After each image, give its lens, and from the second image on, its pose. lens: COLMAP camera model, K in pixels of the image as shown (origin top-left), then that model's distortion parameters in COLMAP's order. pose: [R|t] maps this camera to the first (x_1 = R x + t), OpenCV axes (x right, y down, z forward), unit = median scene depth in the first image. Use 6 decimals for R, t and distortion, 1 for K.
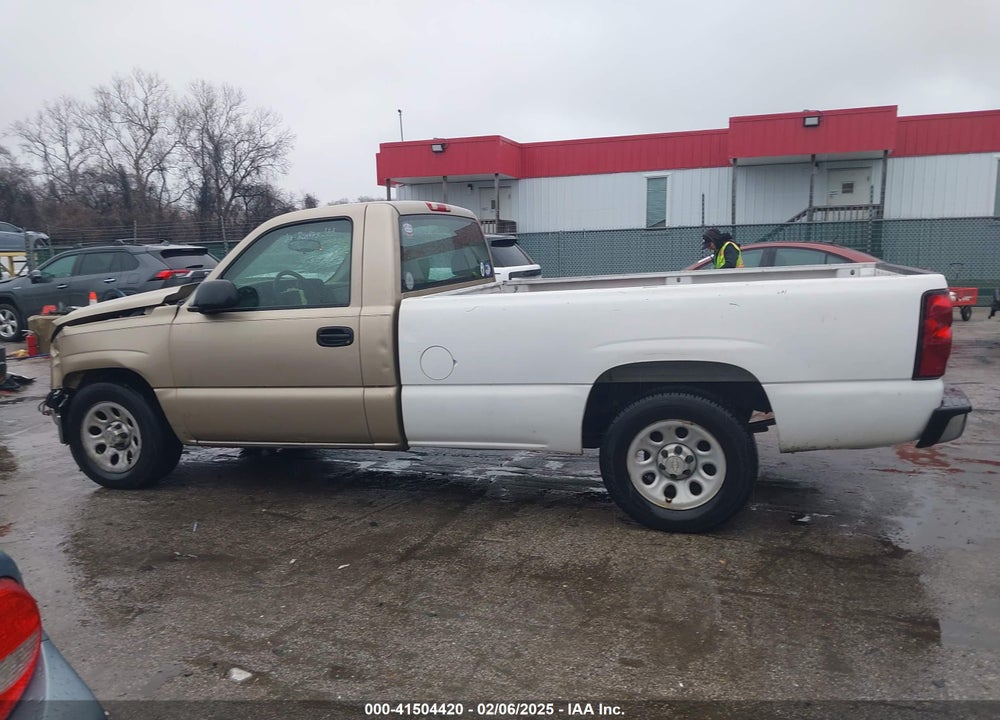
lens RADIAL K [[778.7, 0, 510.6], [0, 778.7, 379.1], [0, 0, 1]] dist [0.053315, -0.068715]
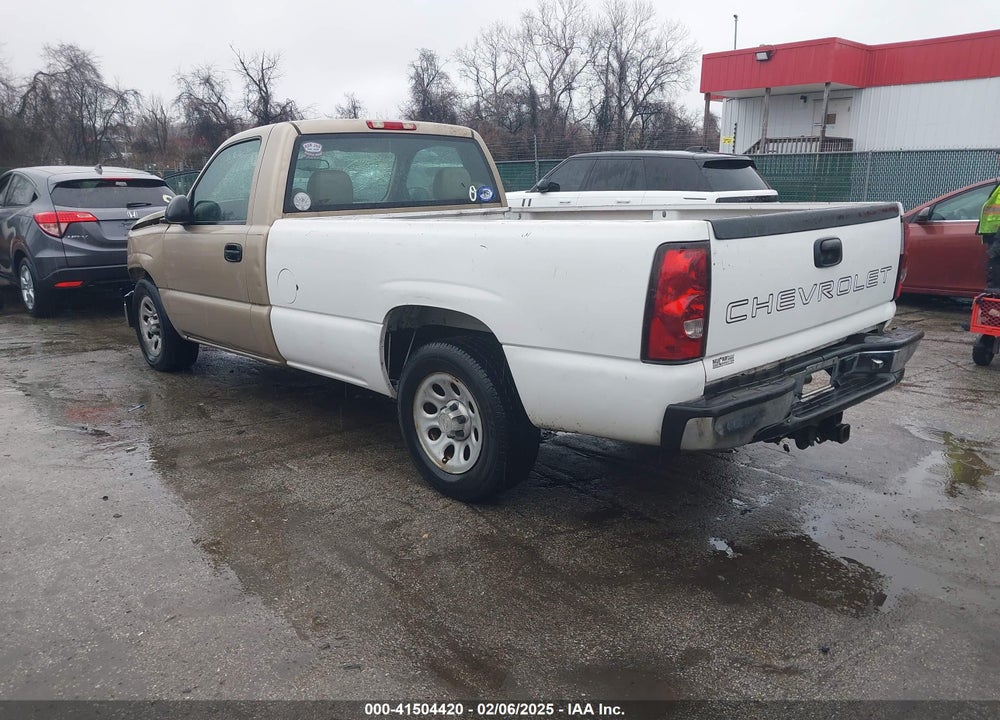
lens RADIAL K [[778.7, 0, 510.6], [0, 778.7, 379.1], [0, 0, 1]] dist [0.053315, -0.068715]
pose [[0.886625, 0.137828, -0.441475, 0.462799], [-0.093932, 0.988331, 0.119909, -0.037558], [0.452850, -0.064845, 0.889225, 0.170530]]
